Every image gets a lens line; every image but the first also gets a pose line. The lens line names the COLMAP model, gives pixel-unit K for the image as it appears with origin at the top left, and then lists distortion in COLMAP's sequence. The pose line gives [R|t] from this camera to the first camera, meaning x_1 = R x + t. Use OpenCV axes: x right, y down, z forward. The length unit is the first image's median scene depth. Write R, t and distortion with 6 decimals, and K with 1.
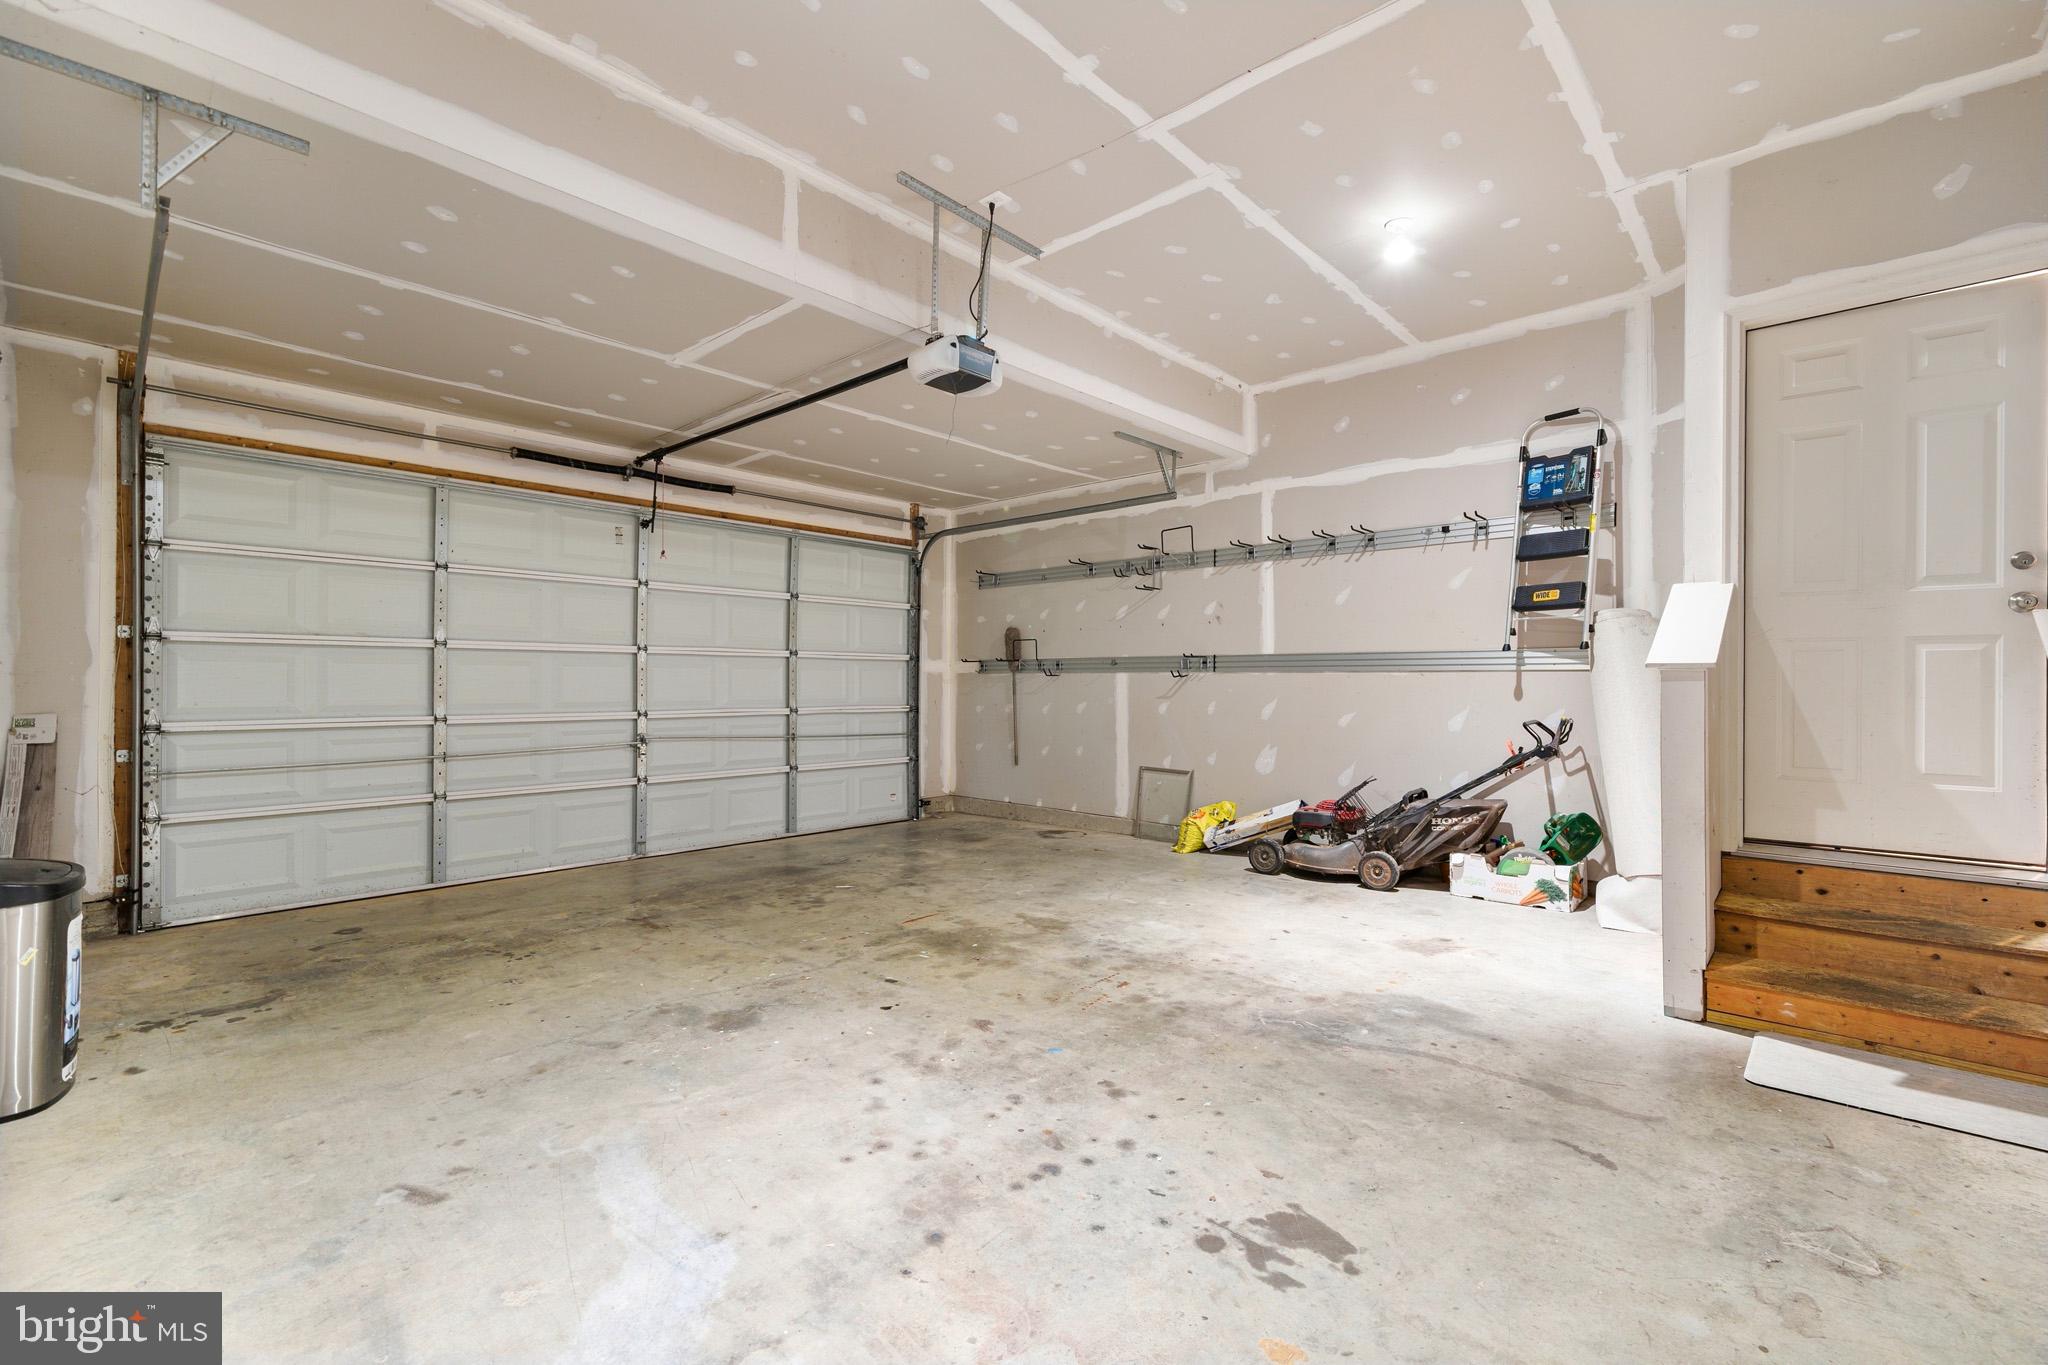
lens RADIAL K [[870.2, 0, 1031.7], [0, 870.2, 678.6], [0, 0, 1]] dist [-0.004054, -0.000563]
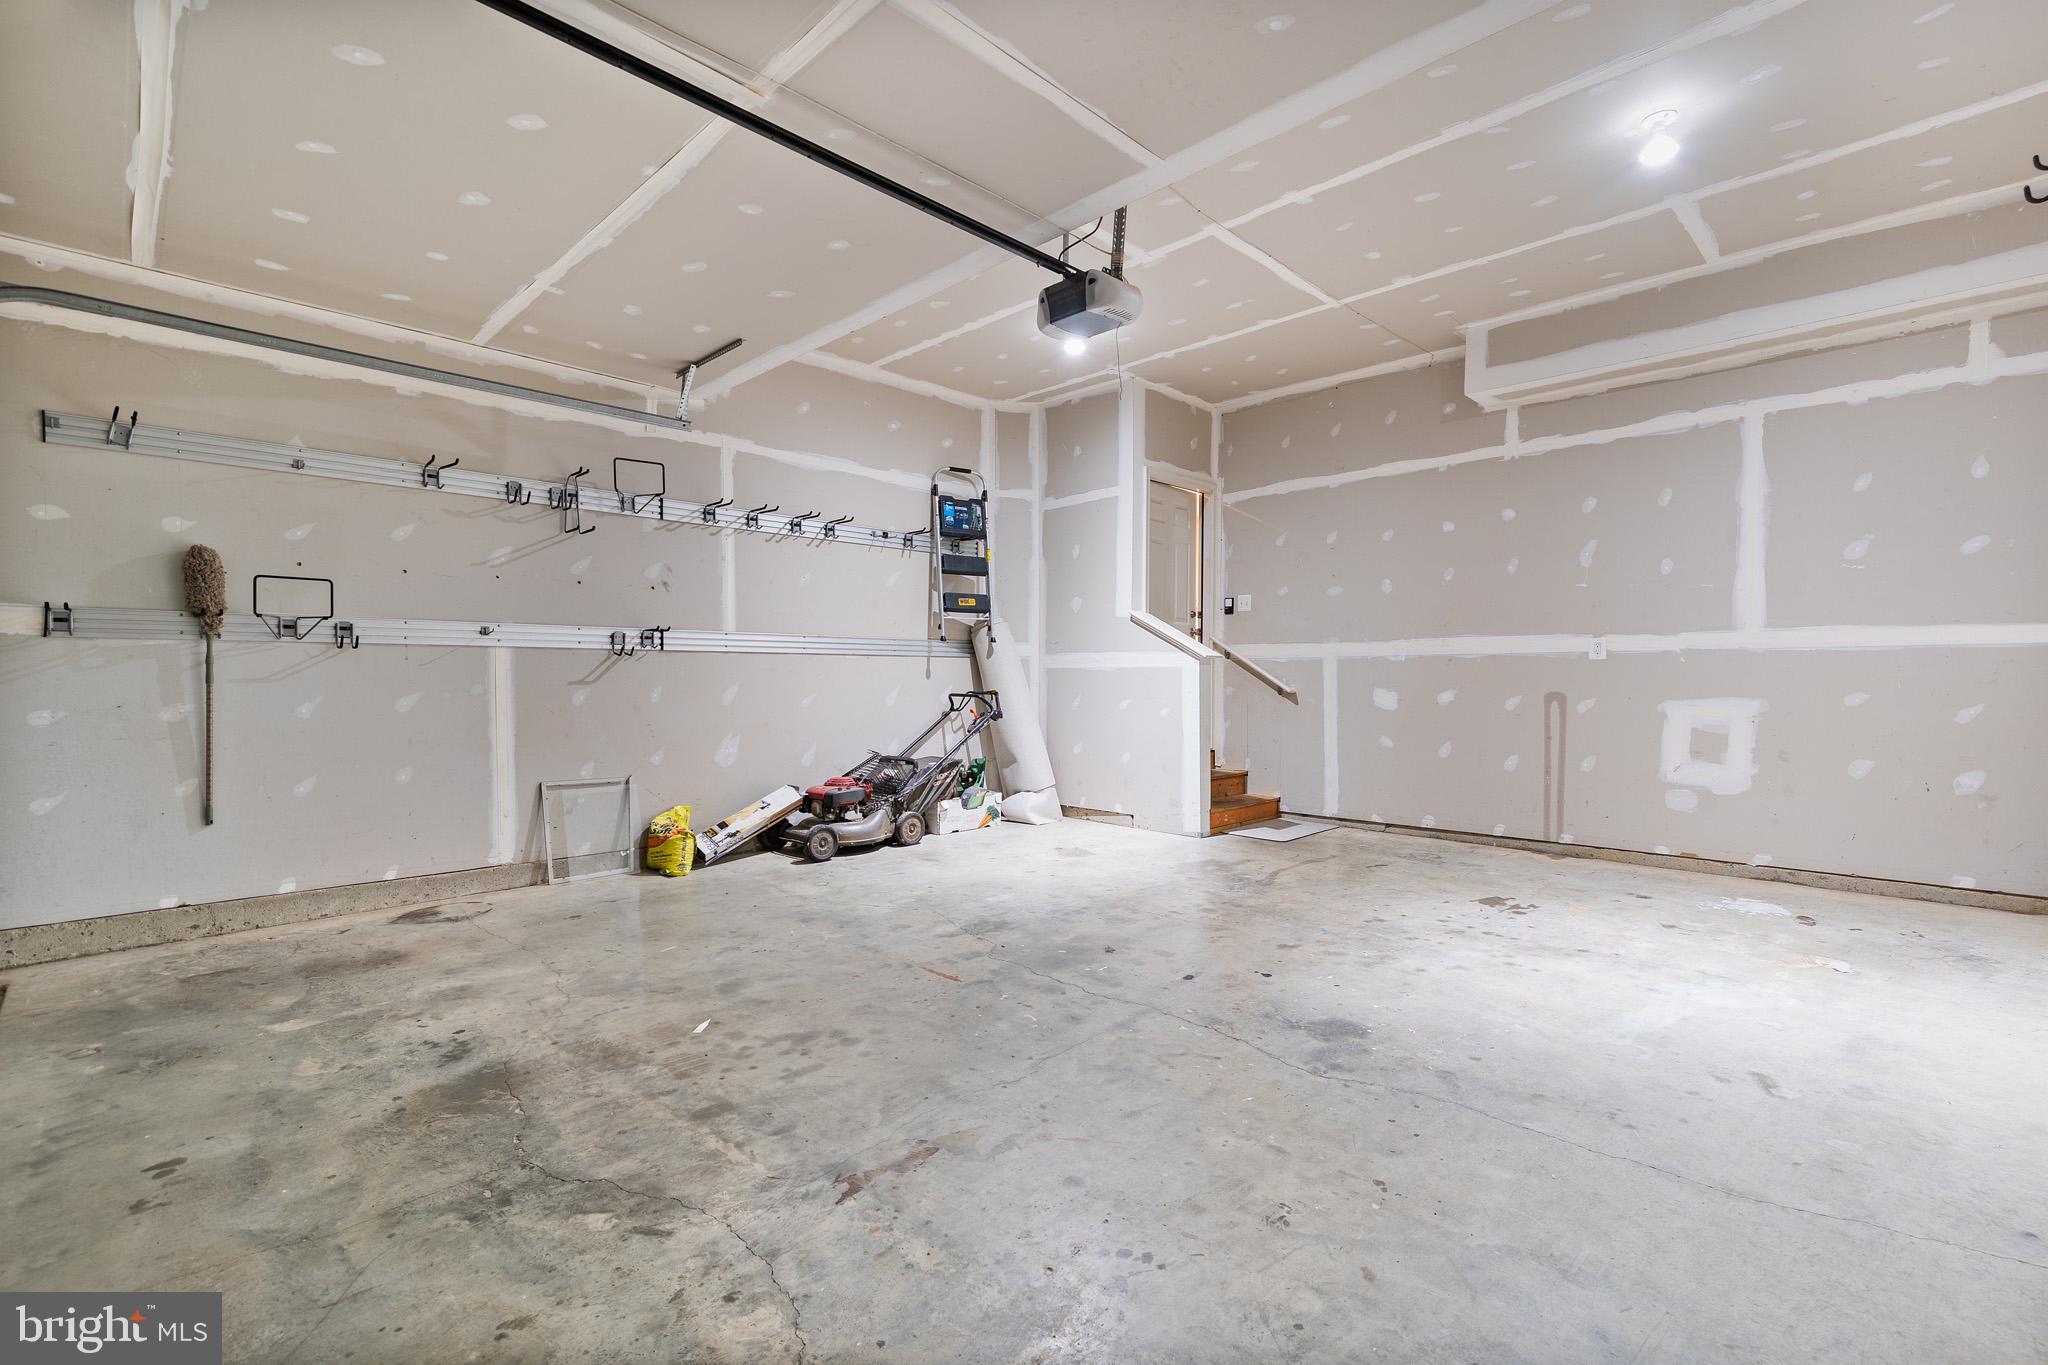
lens RADIAL K [[928.2, 0, 1030.3], [0, 928.2, 686.8], [0, 0, 1]] dist [0.001131, 0.000839]
pose [[0.038276, -0.014634, 0.999160, -1.035233], [-0.006961, 0.999865, 0.014911, 0.018312], [-0.999243, -0.007525, 0.038169, 1.009505]]
